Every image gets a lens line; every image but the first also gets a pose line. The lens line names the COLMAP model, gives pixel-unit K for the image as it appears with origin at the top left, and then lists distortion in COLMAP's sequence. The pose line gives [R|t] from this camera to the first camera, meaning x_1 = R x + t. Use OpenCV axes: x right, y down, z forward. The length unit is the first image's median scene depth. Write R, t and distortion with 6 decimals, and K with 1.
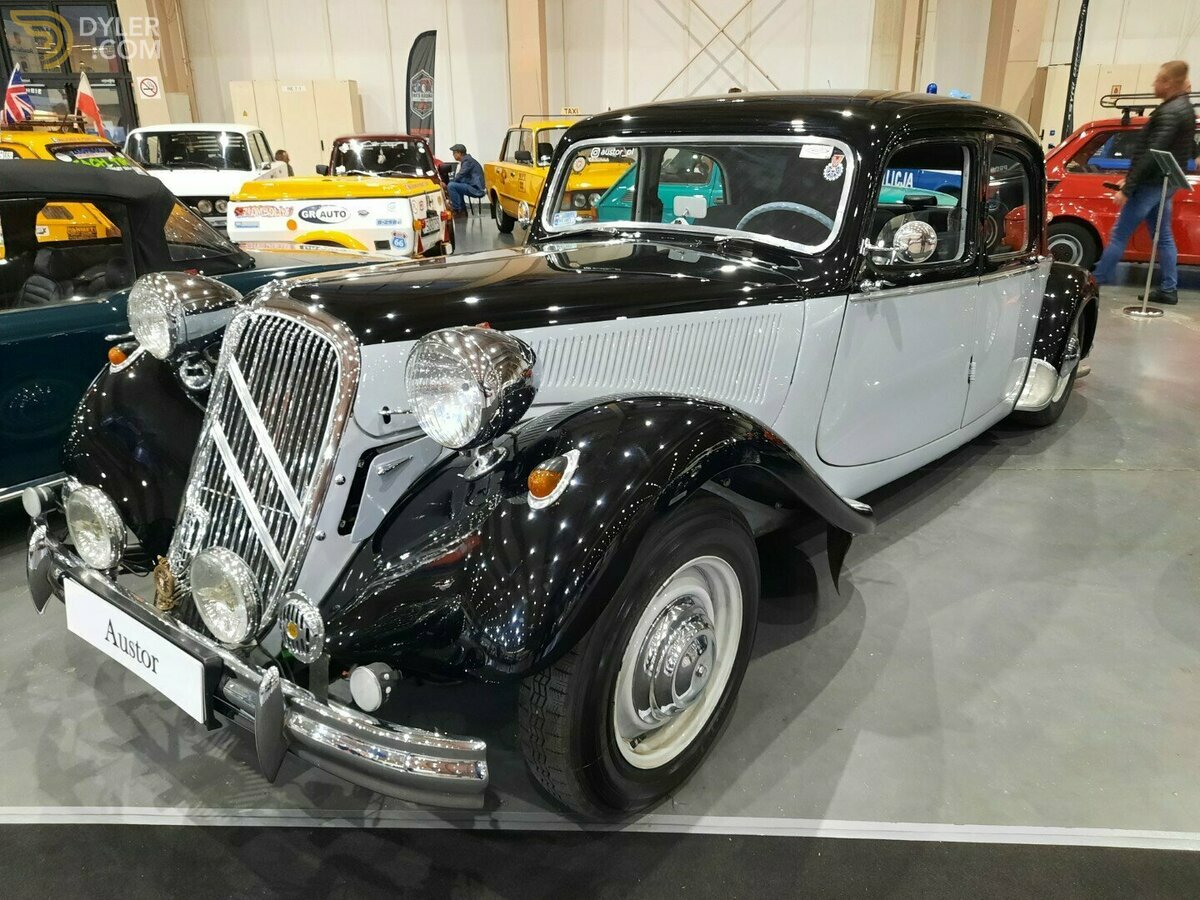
lens RADIAL K [[884.5, 0, 617.2], [0, 884.5, 447.9], [0, 0, 1]] dist [0.048302, -0.054055]
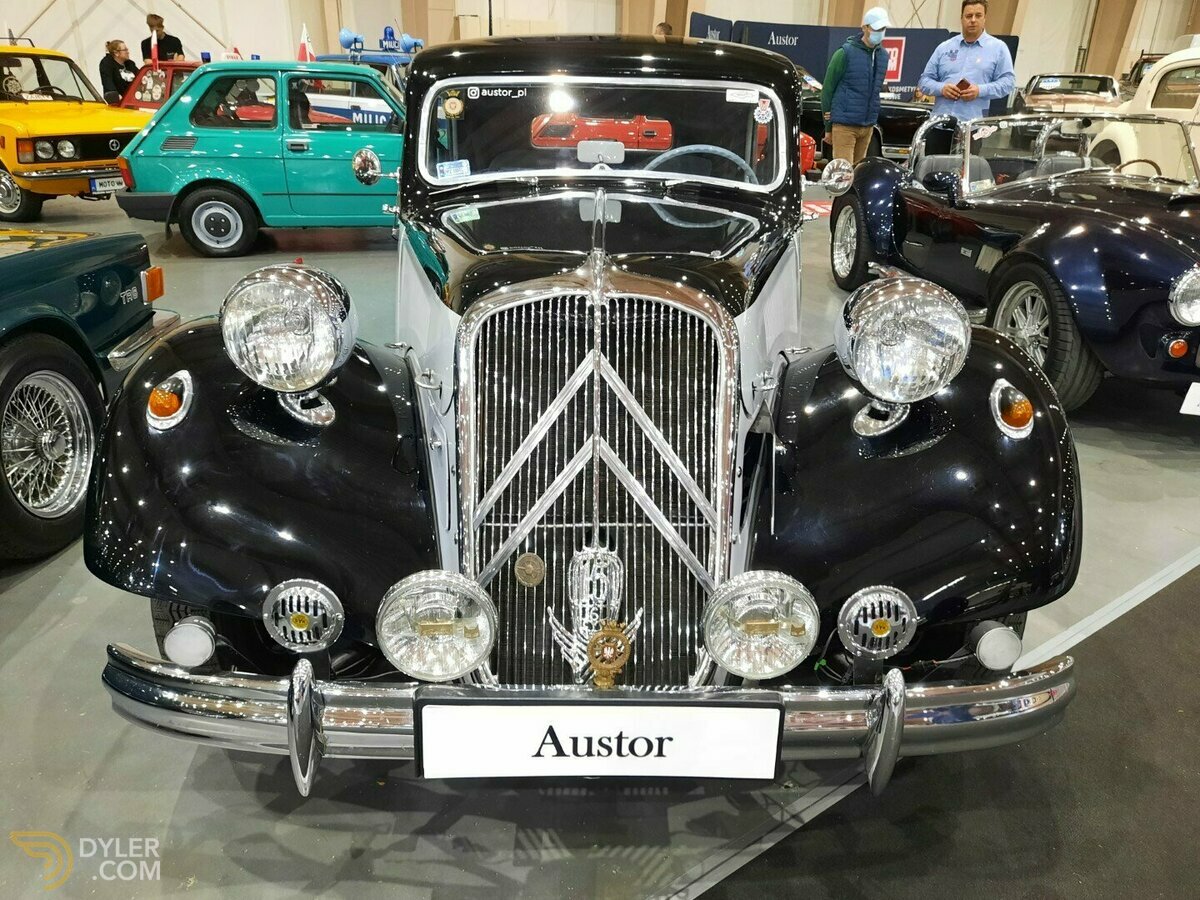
lens RADIAL K [[875.7, 0, 600.8], [0, 875.7, 446.8], [0, 0, 1]] dist [0.027977, -0.002560]
pose [[0.784247, -0.219046, 0.580496, -0.849445], [0.185028, 0.975603, 0.118165, -0.107893], [-0.592217, 0.014738, 0.805644, 0.351777]]
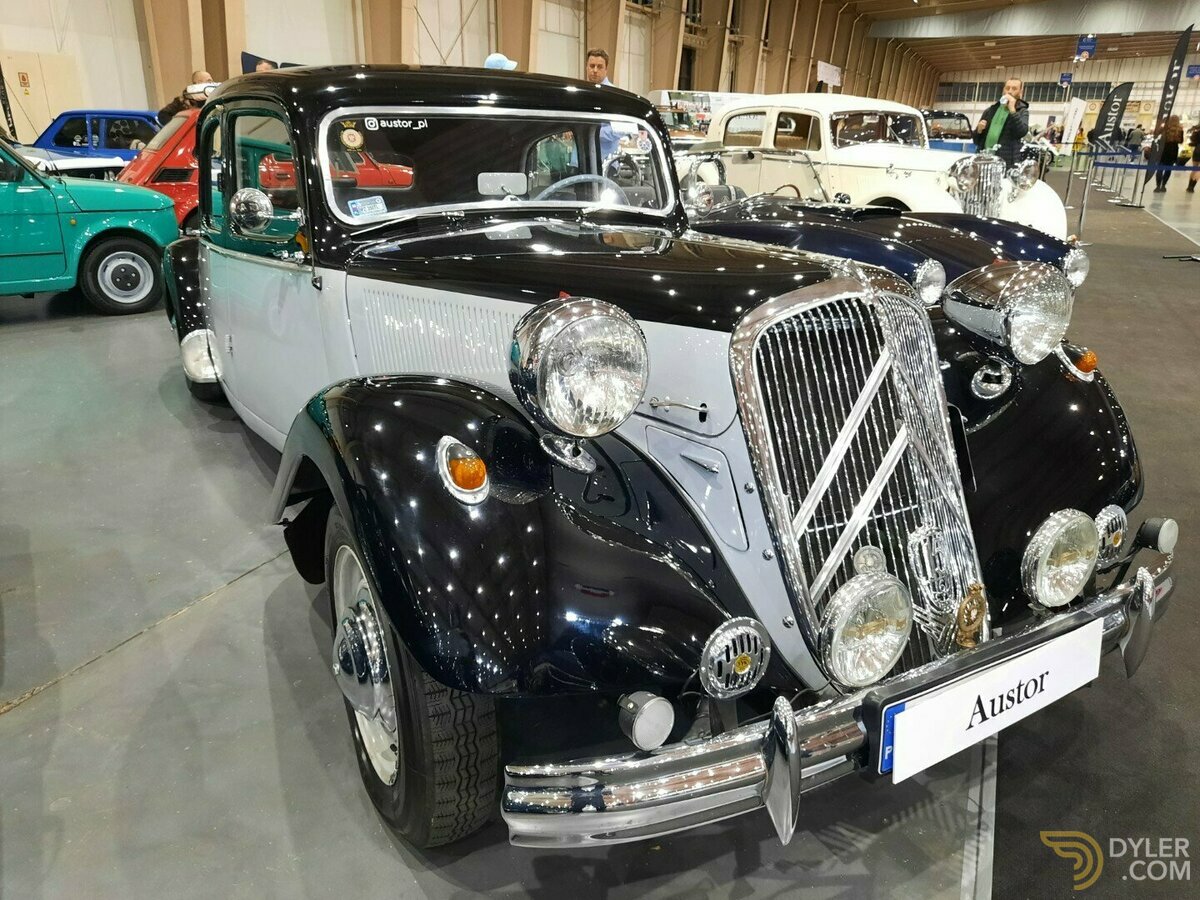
lens RADIAL K [[874.4, 0, 600.0], [0, 874.4, 450.0], [0, 0, 1]] dist [0.026299, -0.000384]
pose [[0.375675, -0.299854, 0.876901, -1.230064], [0.291260, 0.936467, 0.195443, -0.243421], [-0.879793, 0.181983, 0.439143, 0.843752]]
